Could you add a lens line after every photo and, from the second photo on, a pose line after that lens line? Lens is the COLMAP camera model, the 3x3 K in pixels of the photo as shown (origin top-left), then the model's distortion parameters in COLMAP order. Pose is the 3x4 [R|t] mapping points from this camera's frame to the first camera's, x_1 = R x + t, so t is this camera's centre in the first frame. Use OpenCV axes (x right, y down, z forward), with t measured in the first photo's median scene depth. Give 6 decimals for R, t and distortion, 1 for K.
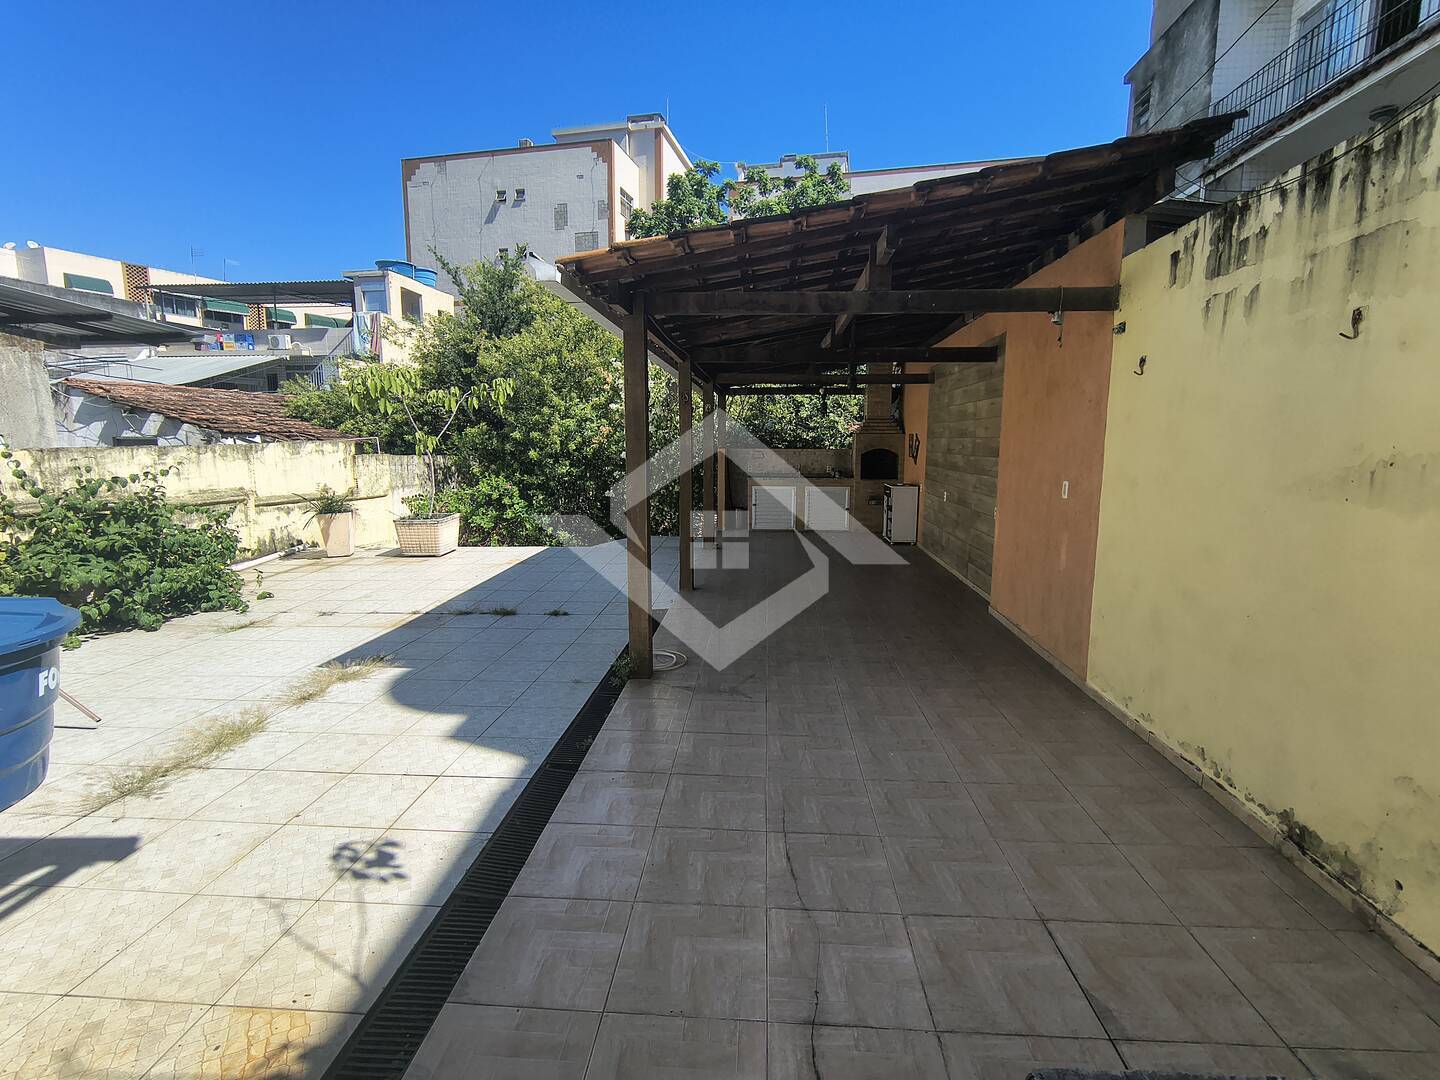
lens RADIAL K [[675.5, 0, 721.4], [0, 675.5, 541.5], [0, 0, 1]] dist [-0.015451, 0.004710]
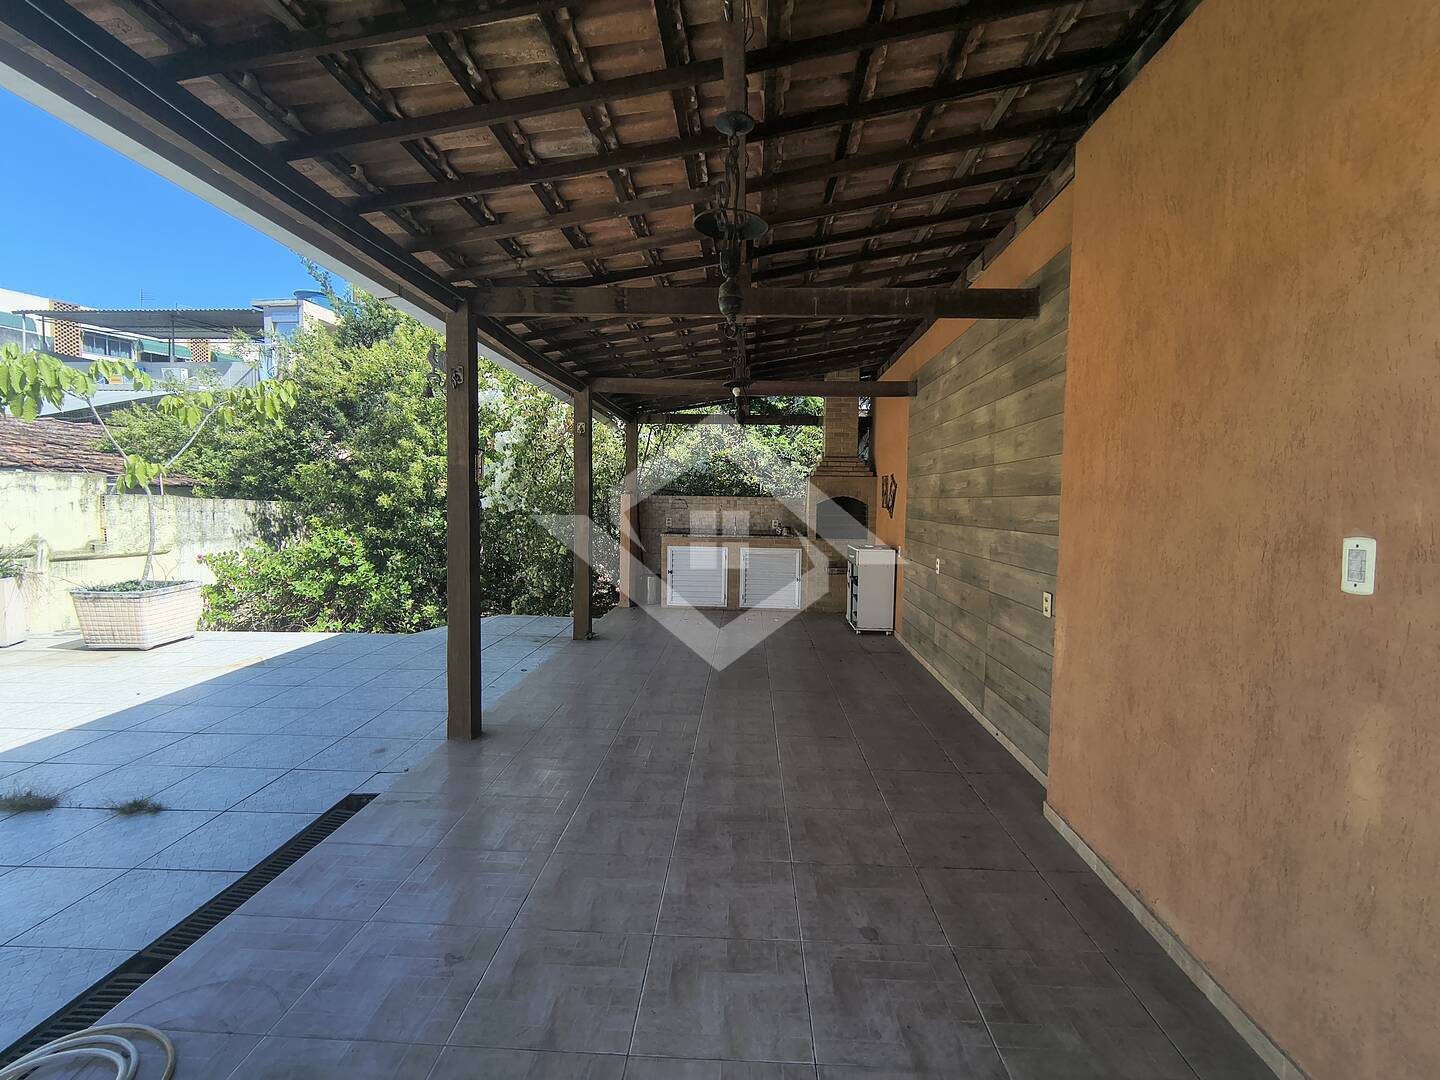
lens RADIAL K [[675.5, 0, 717.4], [0, 675.5, 539.8], [0, 0, 1]] dist [-0.015451, 0.004710]
pose [[0.999649, 0.012867, 0.023178, 0.095126], [-0.010684, 0.995708, -0.091933, -0.026497], [-0.024262, 0.091653, 0.995495, 0.321687]]
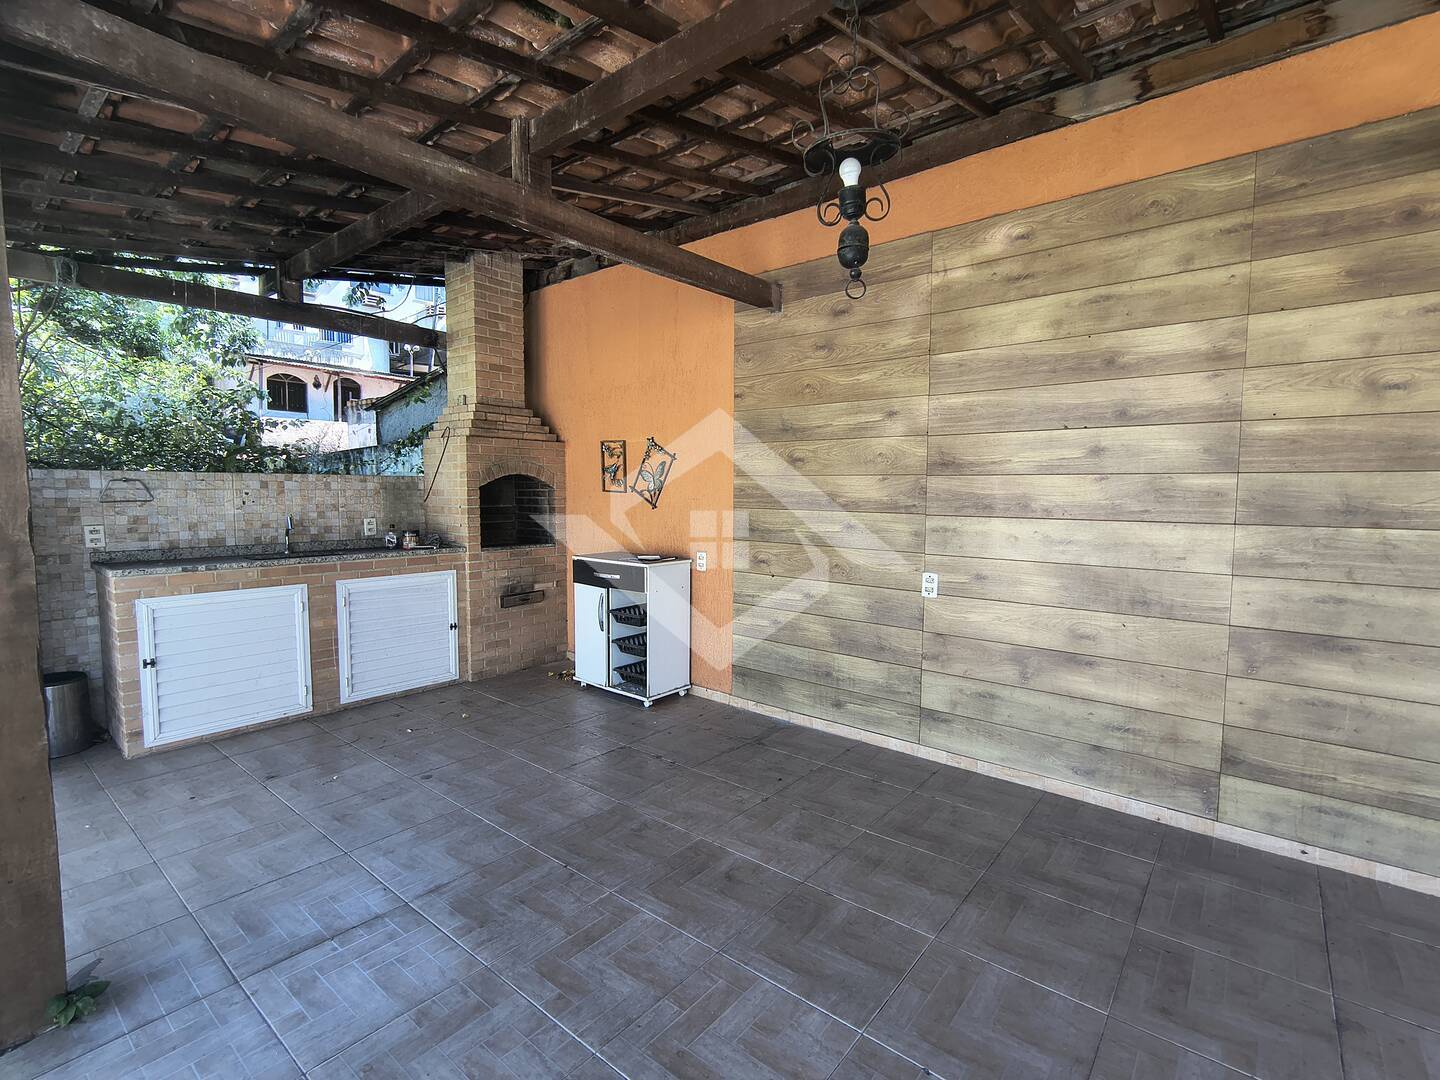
lens RADIAL K [[675.5, 0, 724.4], [0, 675.5, 541.2], [0, 0, 1]] dist [-0.015451, 0.004710]
pose [[0.574673, -0.064640, 0.815827, -0.045875], [0.118334, 0.992963, -0.004681, -0.088238], [-0.809783, 0.099230, 0.578278, 0.736015]]
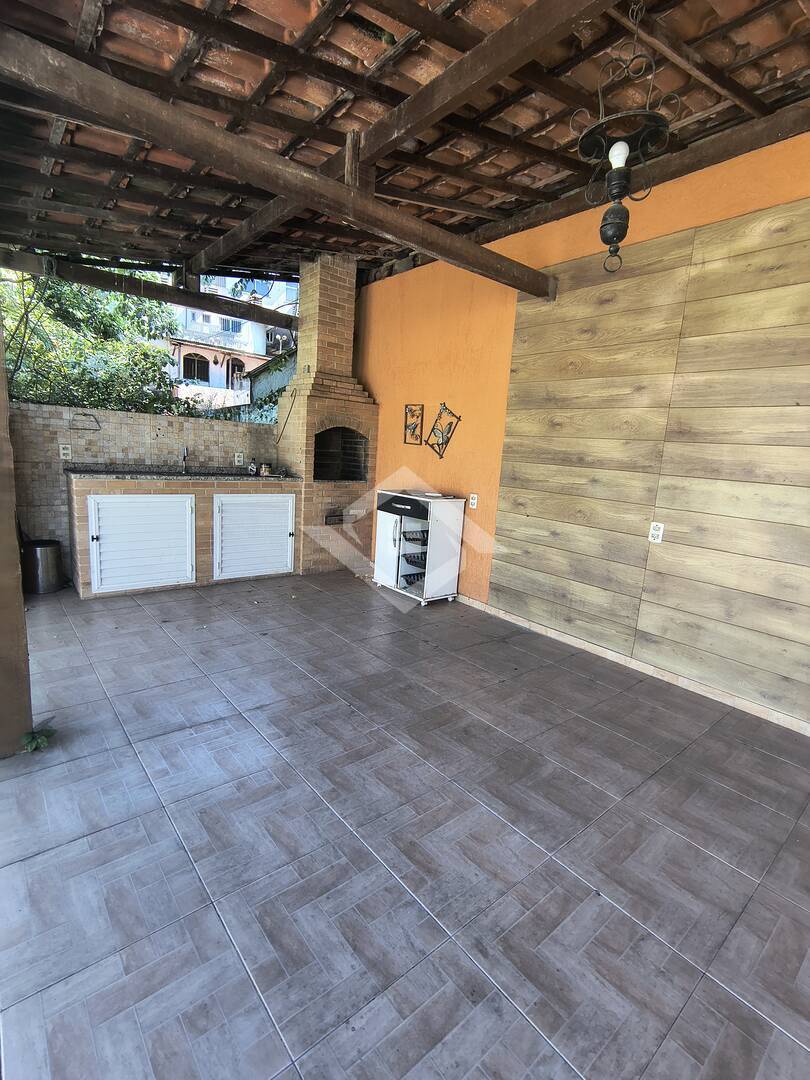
lens RADIAL K [[506.6, 0, 407.0], [0, 506.6, 542.8], [0, 0, 1]] dist [-0.015451, 0.004710]
pose [[0.715876, -0.084104, 0.693143, -0.037054], [0.041021, 0.996070, 0.078493, -0.080243], [-0.697021, -0.027757, 0.716513, 0.734704]]
